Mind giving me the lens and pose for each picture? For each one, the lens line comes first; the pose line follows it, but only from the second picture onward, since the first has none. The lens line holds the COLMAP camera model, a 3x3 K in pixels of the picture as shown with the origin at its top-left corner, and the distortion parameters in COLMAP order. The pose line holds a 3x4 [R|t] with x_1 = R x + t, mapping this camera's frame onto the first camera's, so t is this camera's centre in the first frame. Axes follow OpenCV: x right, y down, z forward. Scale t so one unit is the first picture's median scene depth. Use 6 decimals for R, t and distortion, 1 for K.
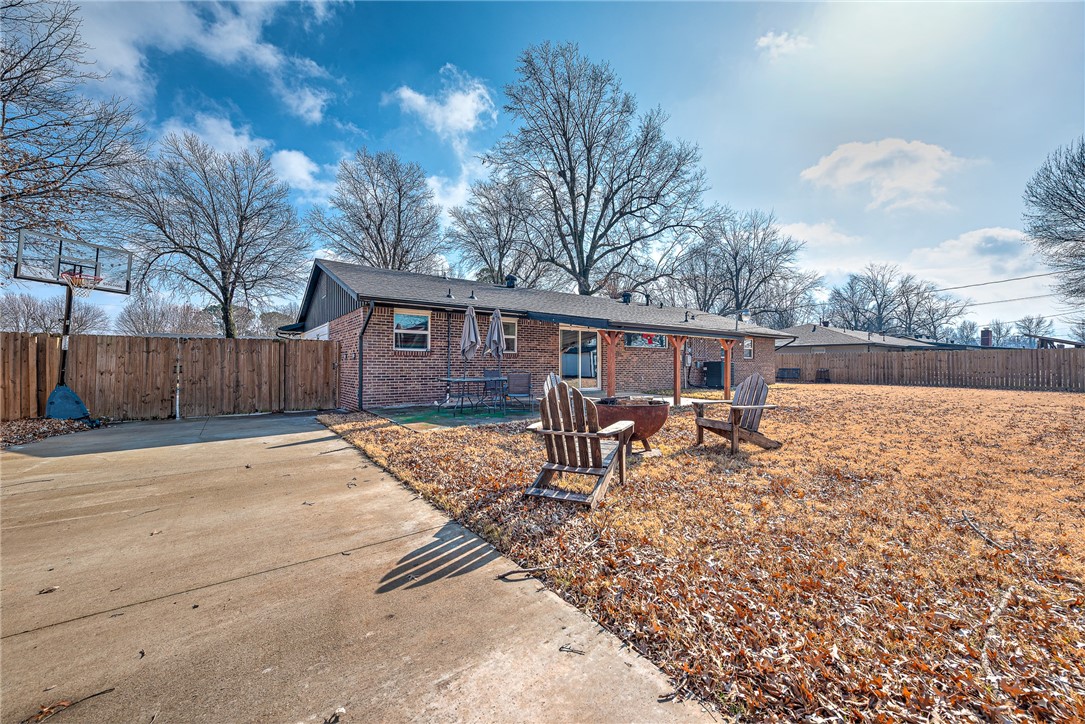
lens RADIAL K [[434.2, 0, 546.1], [0, 434.2, 359.4], [0, 0, 1]] dist [0.023077, -0.008134]
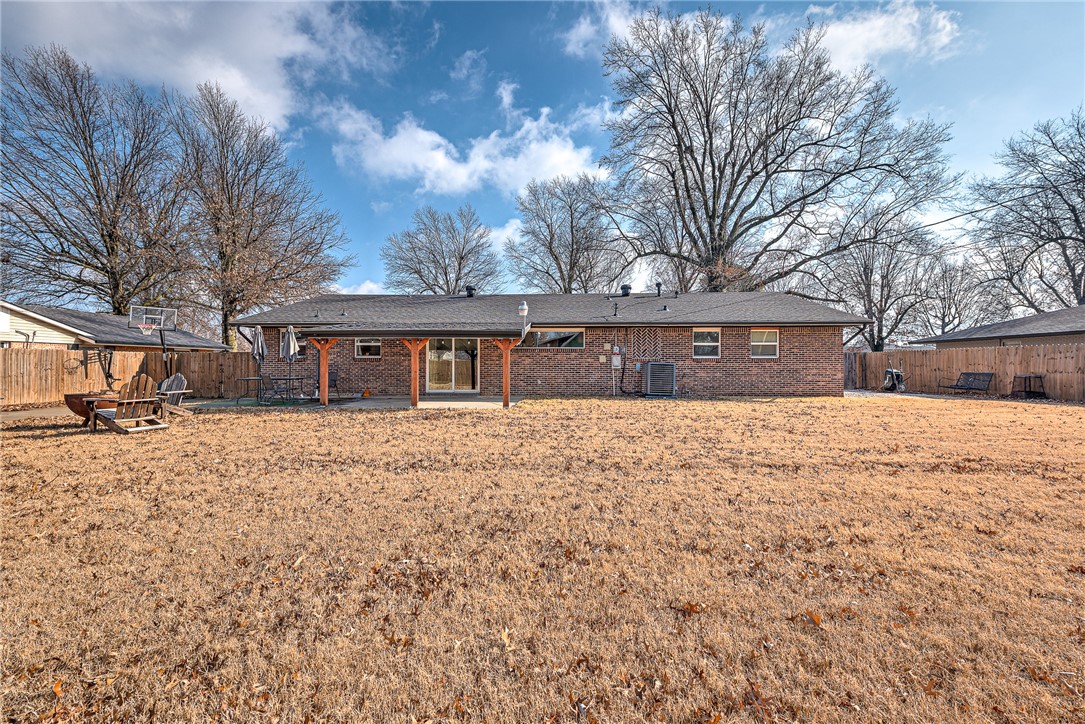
lens RADIAL K [[434.2, 0, 546.1], [0, 434.2, 359.4], [0, 0, 1]] dist [0.023077, -0.008134]
pose [[0.775286, -0.011645, -0.631503, 0.516429], [0.009583, 0.999932, -0.006674, 0.000988], [0.631538, -0.000877, 0.775345, 0.184215]]
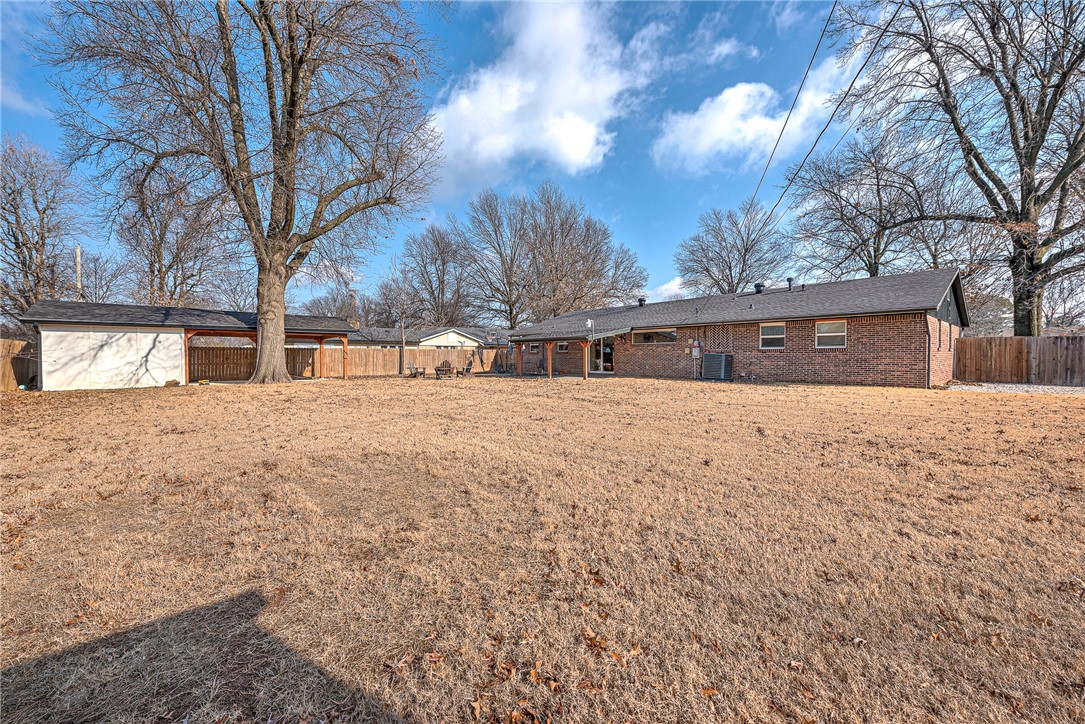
lens RADIAL K [[434.2, 0, 546.1], [0, 434.2, 359.4], [0, 0, 1]] dist [0.023077, -0.008134]
pose [[0.077984, 0.007065, -0.996930, 0.935522], [0.019341, 0.999776, 0.008599, 0.001011], [0.996767, -0.019952, 0.077829, 0.360636]]
